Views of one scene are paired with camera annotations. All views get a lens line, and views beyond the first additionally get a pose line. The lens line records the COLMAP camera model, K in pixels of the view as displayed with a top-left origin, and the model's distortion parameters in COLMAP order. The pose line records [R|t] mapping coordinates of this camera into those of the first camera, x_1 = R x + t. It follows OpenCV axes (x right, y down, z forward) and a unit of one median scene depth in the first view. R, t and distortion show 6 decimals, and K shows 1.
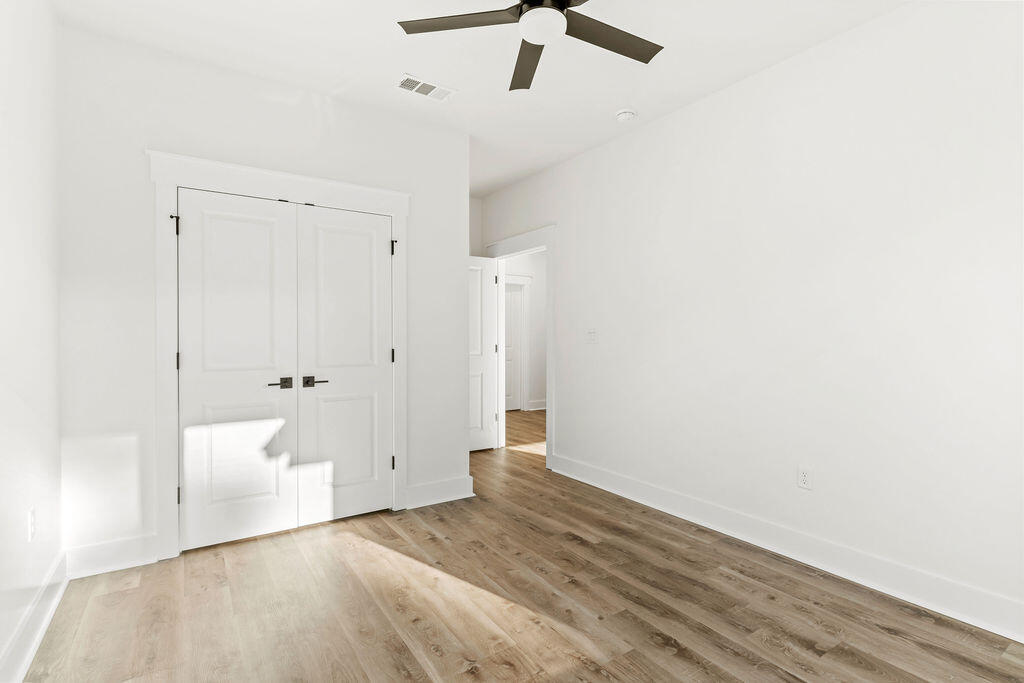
lens RADIAL K [[489.0, 0, 511.5], [0, 489.0, 339.4], [0, 0, 1]] dist [0.003146, -0.001573]
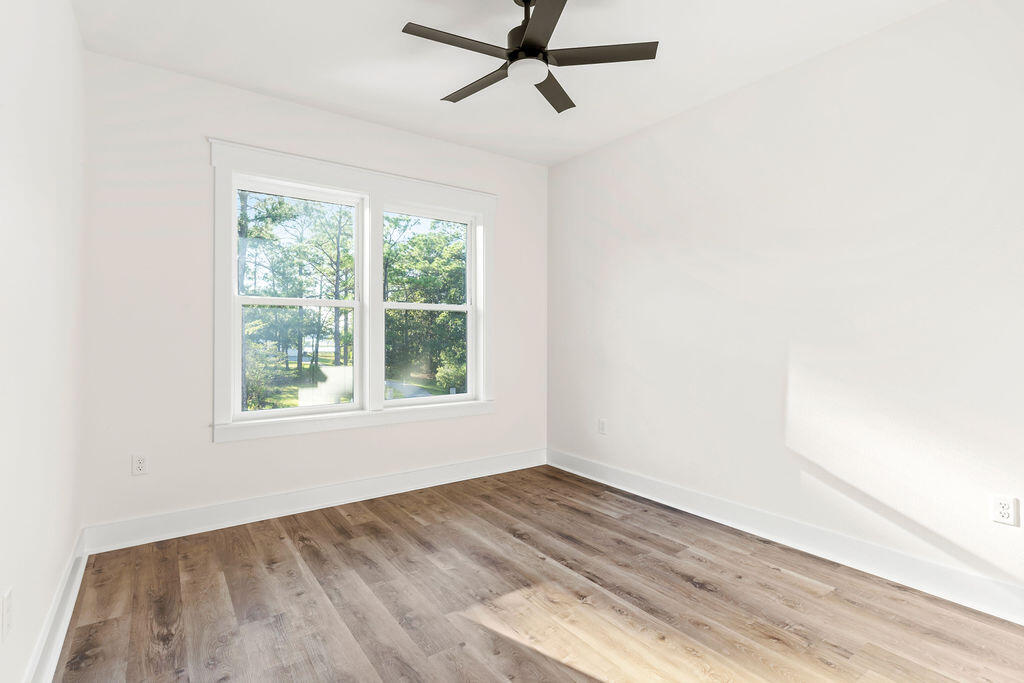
lens RADIAL K [[489.0, 0, 512.0], [0, 489.0, 337.8], [0, 0, 1]] dist [0.003146, -0.001573]
pose [[-0.999505, -0.000298, -0.031462, 0.123385], [-0.000636, 0.999942, 0.010732, -0.006630], [0.031457, 0.010747, -0.999447, 1.973065]]
